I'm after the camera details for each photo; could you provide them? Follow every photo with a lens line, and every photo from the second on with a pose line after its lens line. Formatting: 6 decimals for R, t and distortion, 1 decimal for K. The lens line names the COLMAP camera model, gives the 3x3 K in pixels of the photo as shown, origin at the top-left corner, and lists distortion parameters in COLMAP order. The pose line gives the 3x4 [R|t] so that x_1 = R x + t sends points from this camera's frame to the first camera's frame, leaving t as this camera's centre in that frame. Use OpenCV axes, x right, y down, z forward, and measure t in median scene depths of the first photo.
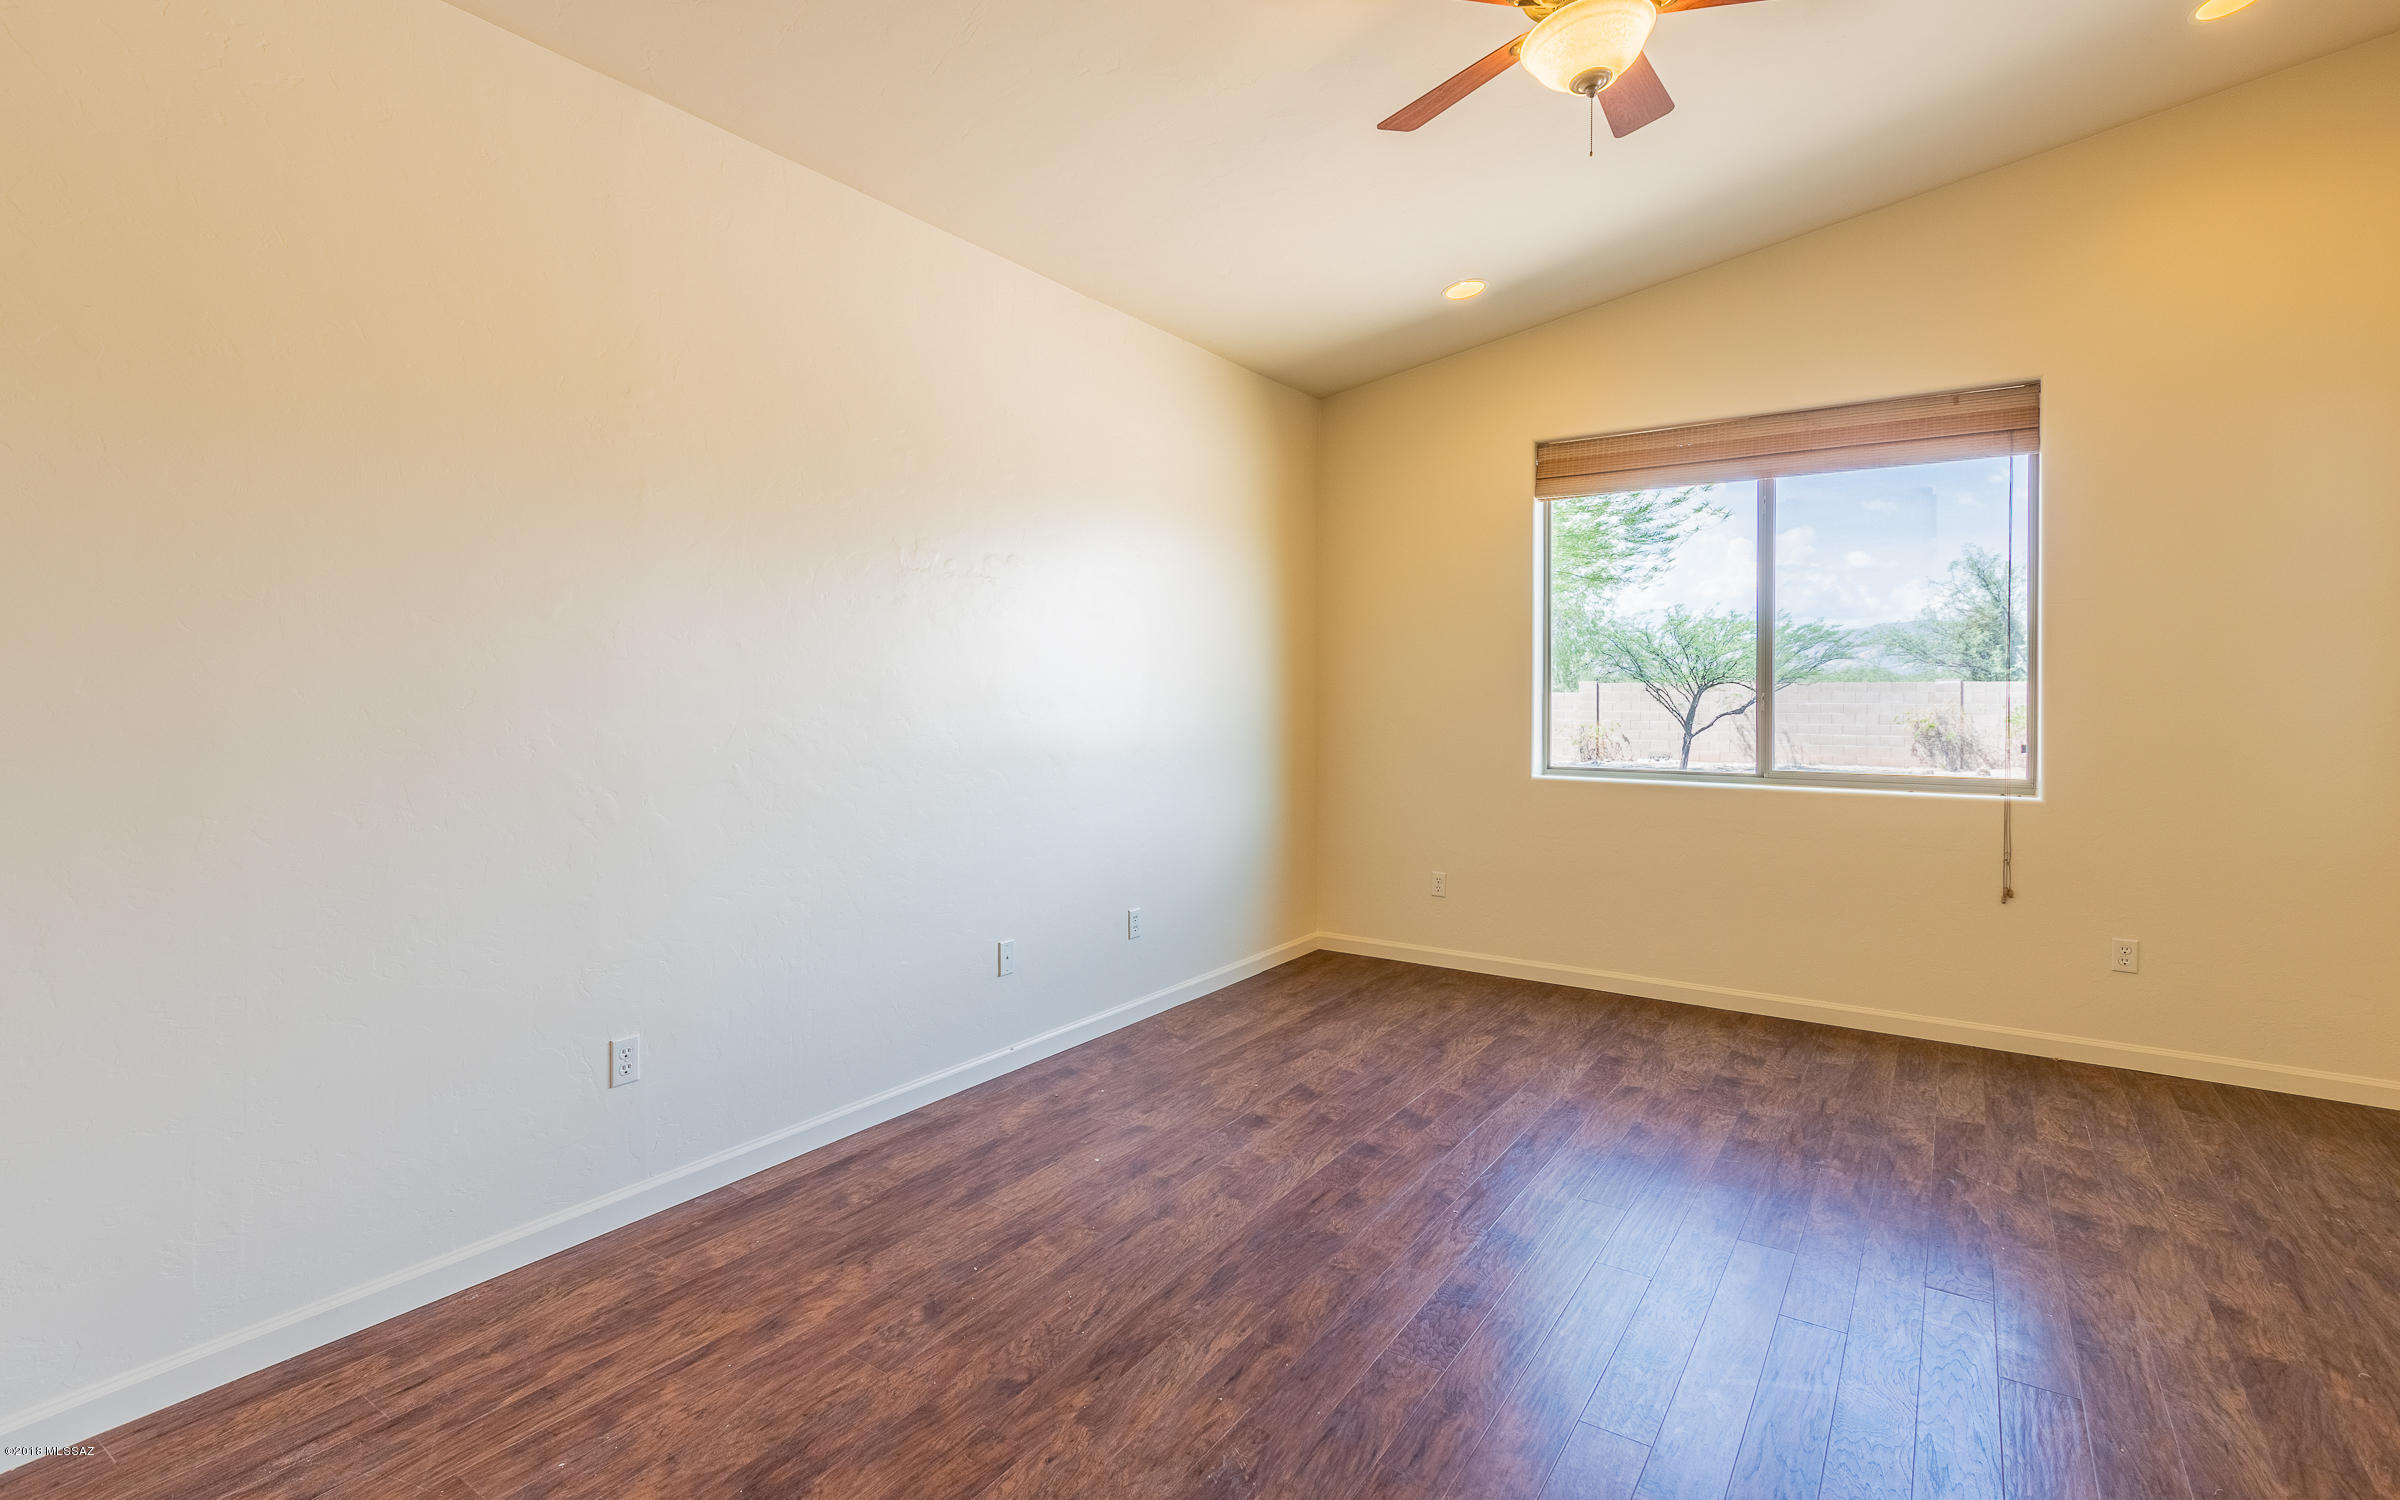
lens RADIAL K [[1125.0, 0, 1196.0], [0, 1125.0, 672.1], [0, 0, 1]] dist [0.003879, -0.000221]
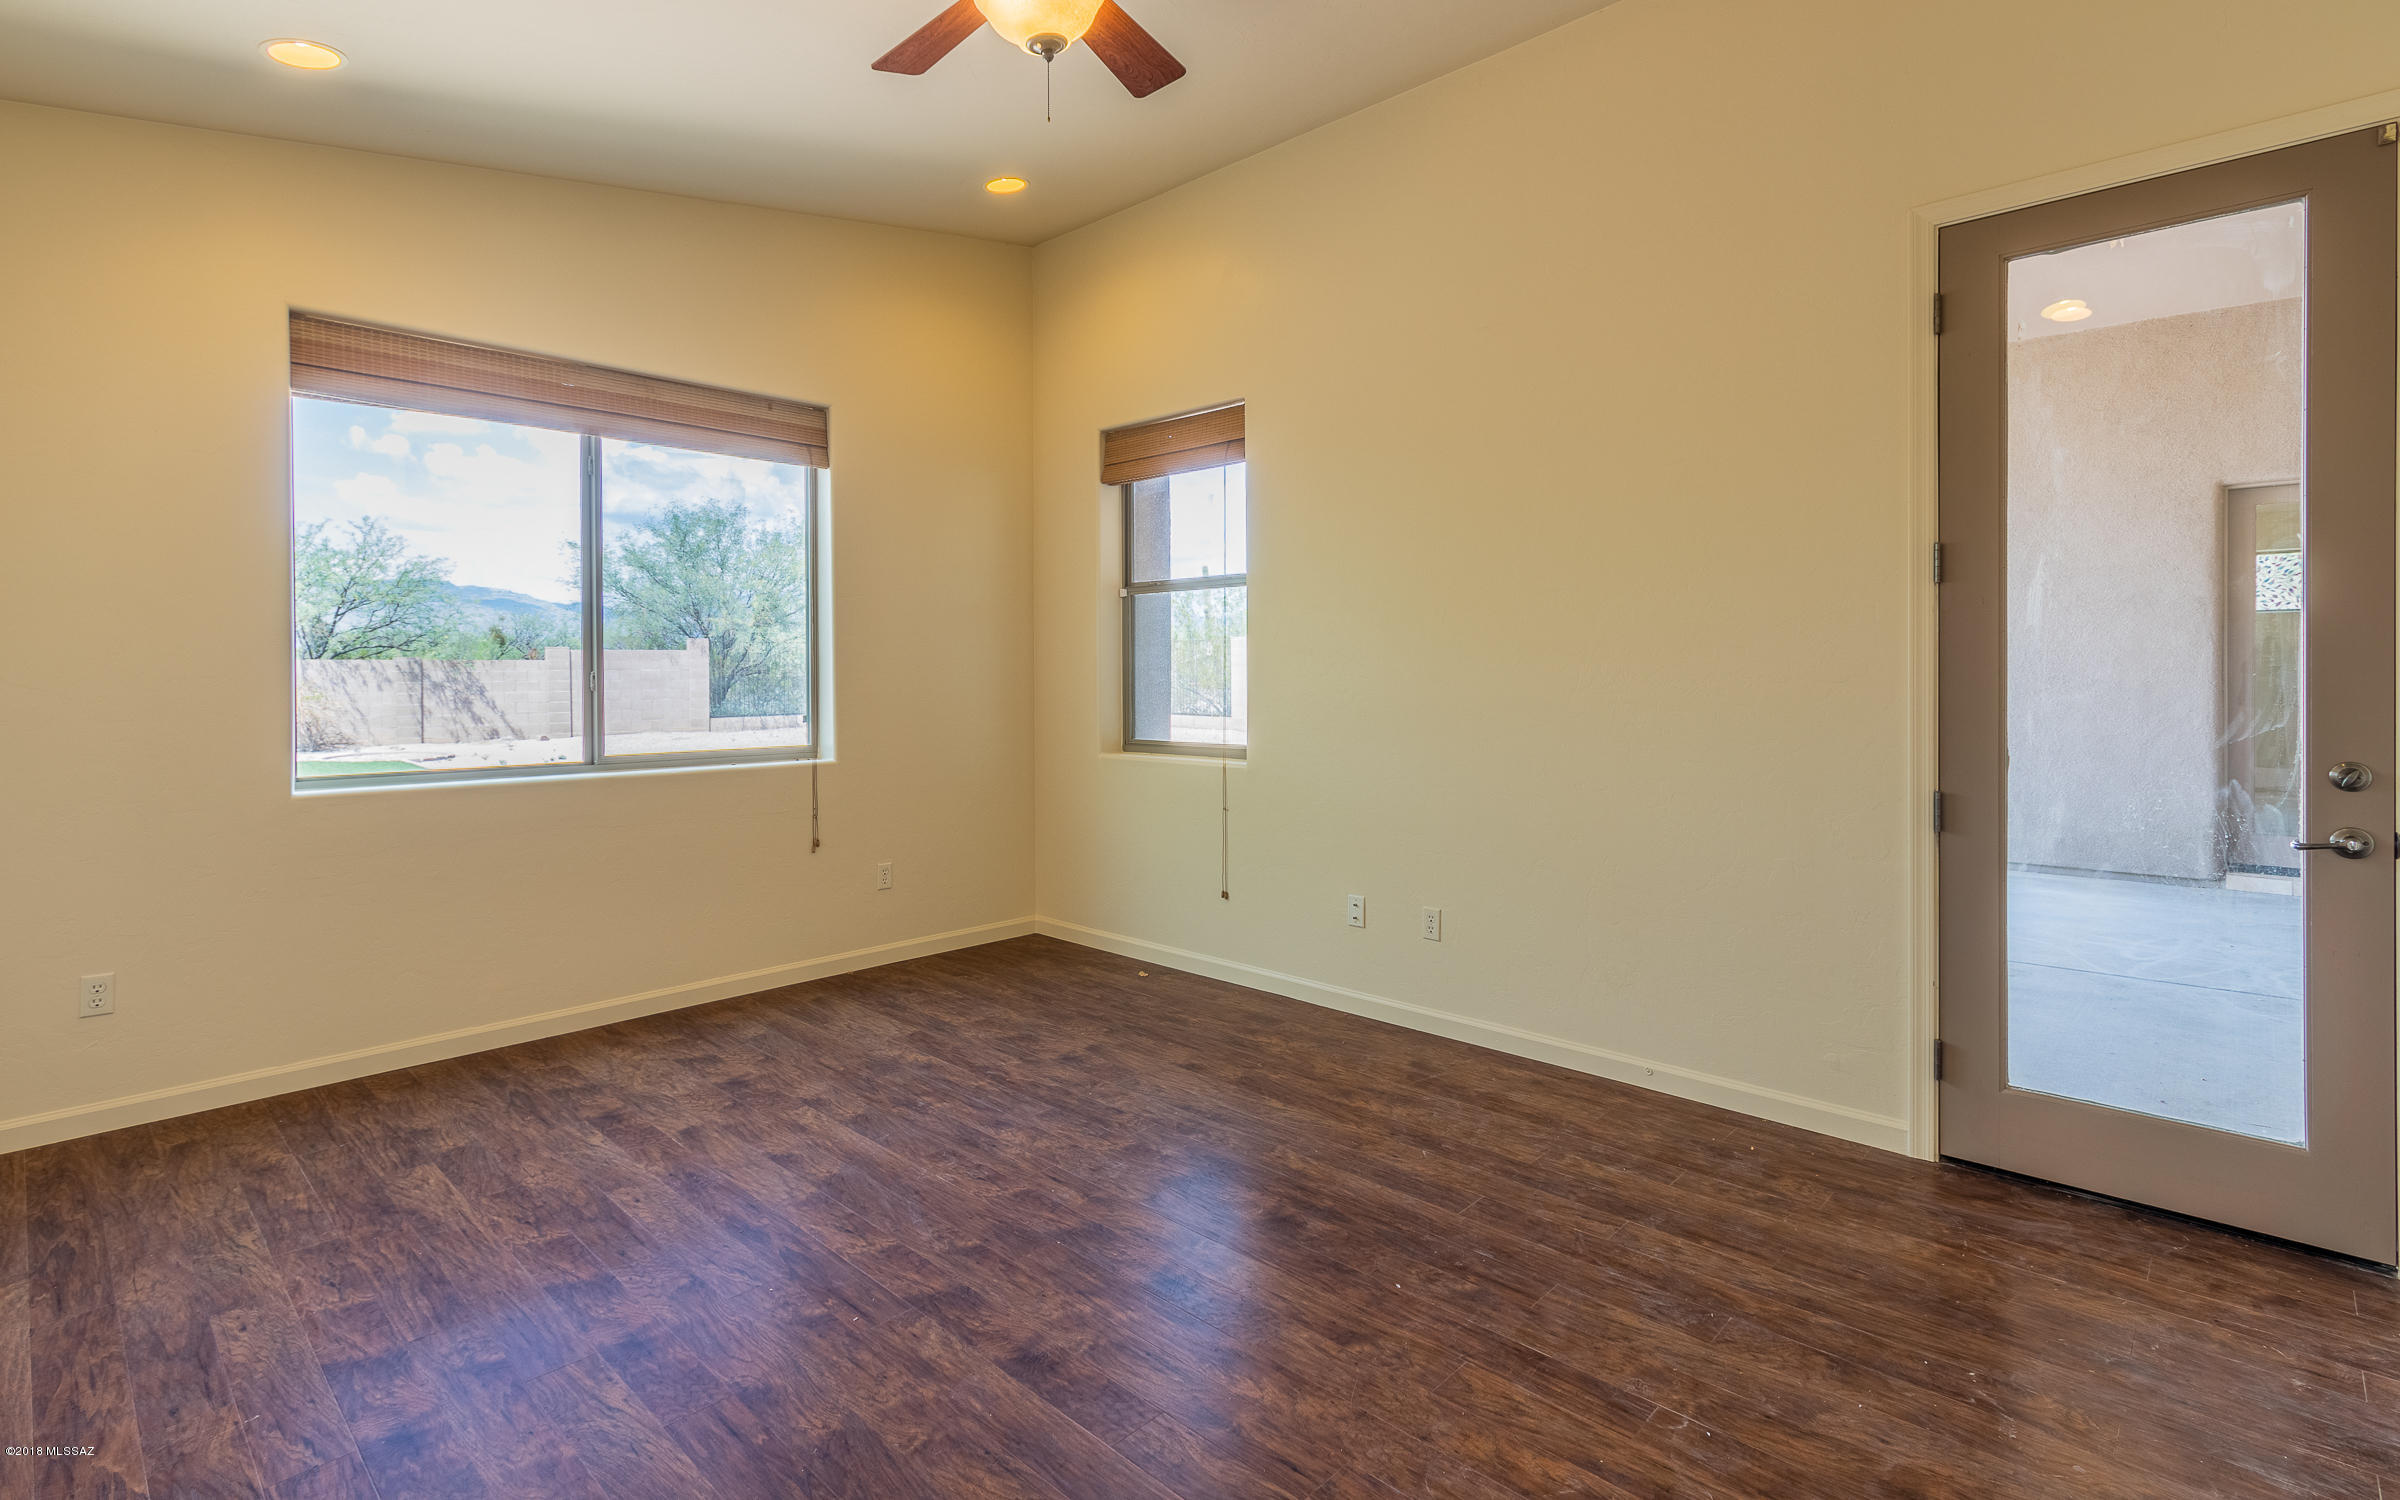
lens RADIAL K [[1107.3, 0, 1194.9], [0, 1107.3, 666.3], [0, 0, 1]] dist [0.001091, -0.000617]
pose [[0.166347, 0.000023, 0.986067, -0.396359], [-0.016888, 0.999853, 0.002826, 0.004108], [-0.985923, -0.017122, 0.166323, 0.493650]]
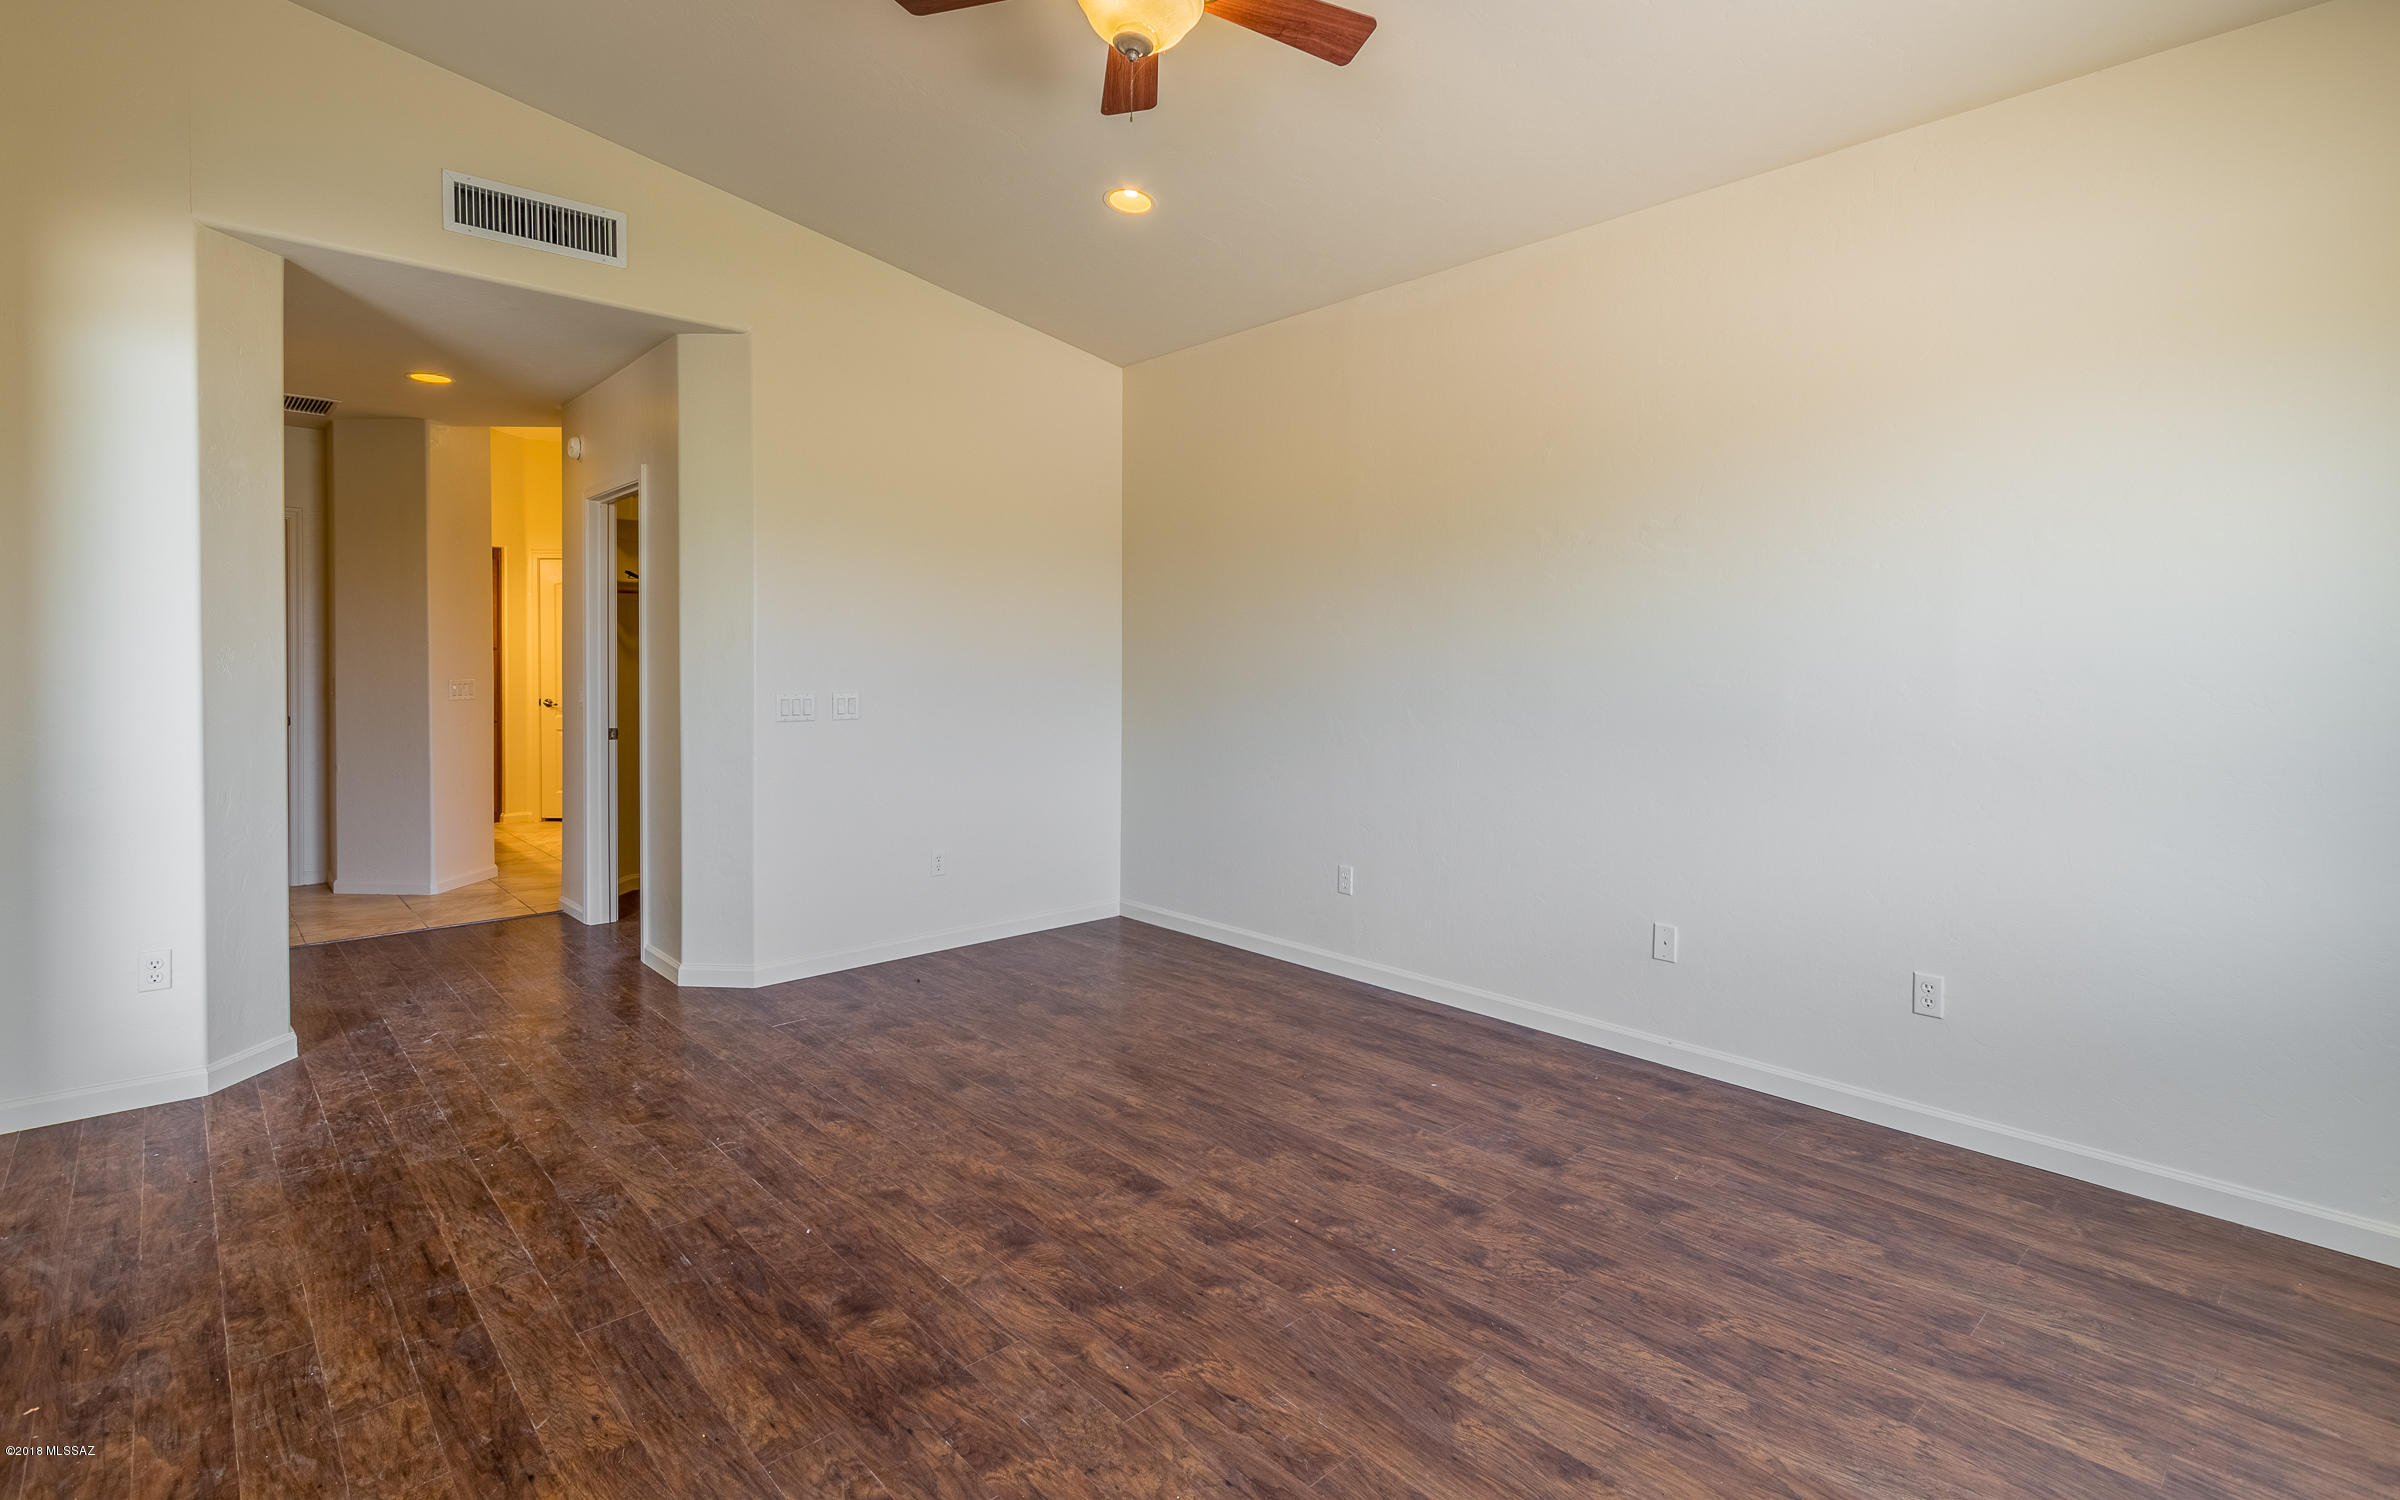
lens RADIAL K [[1125.0, 0, 1196.0], [0, 1125.0, 672.1], [0, 0, 1]] dist [0.003879, -0.000221]
pose [[-0.232748, 0.007142, -0.972511, 0.893617], [0.014168, 0.999892, 0.003952, 0.015057], [0.972434, -0.012859, -0.232824, 0.885058]]
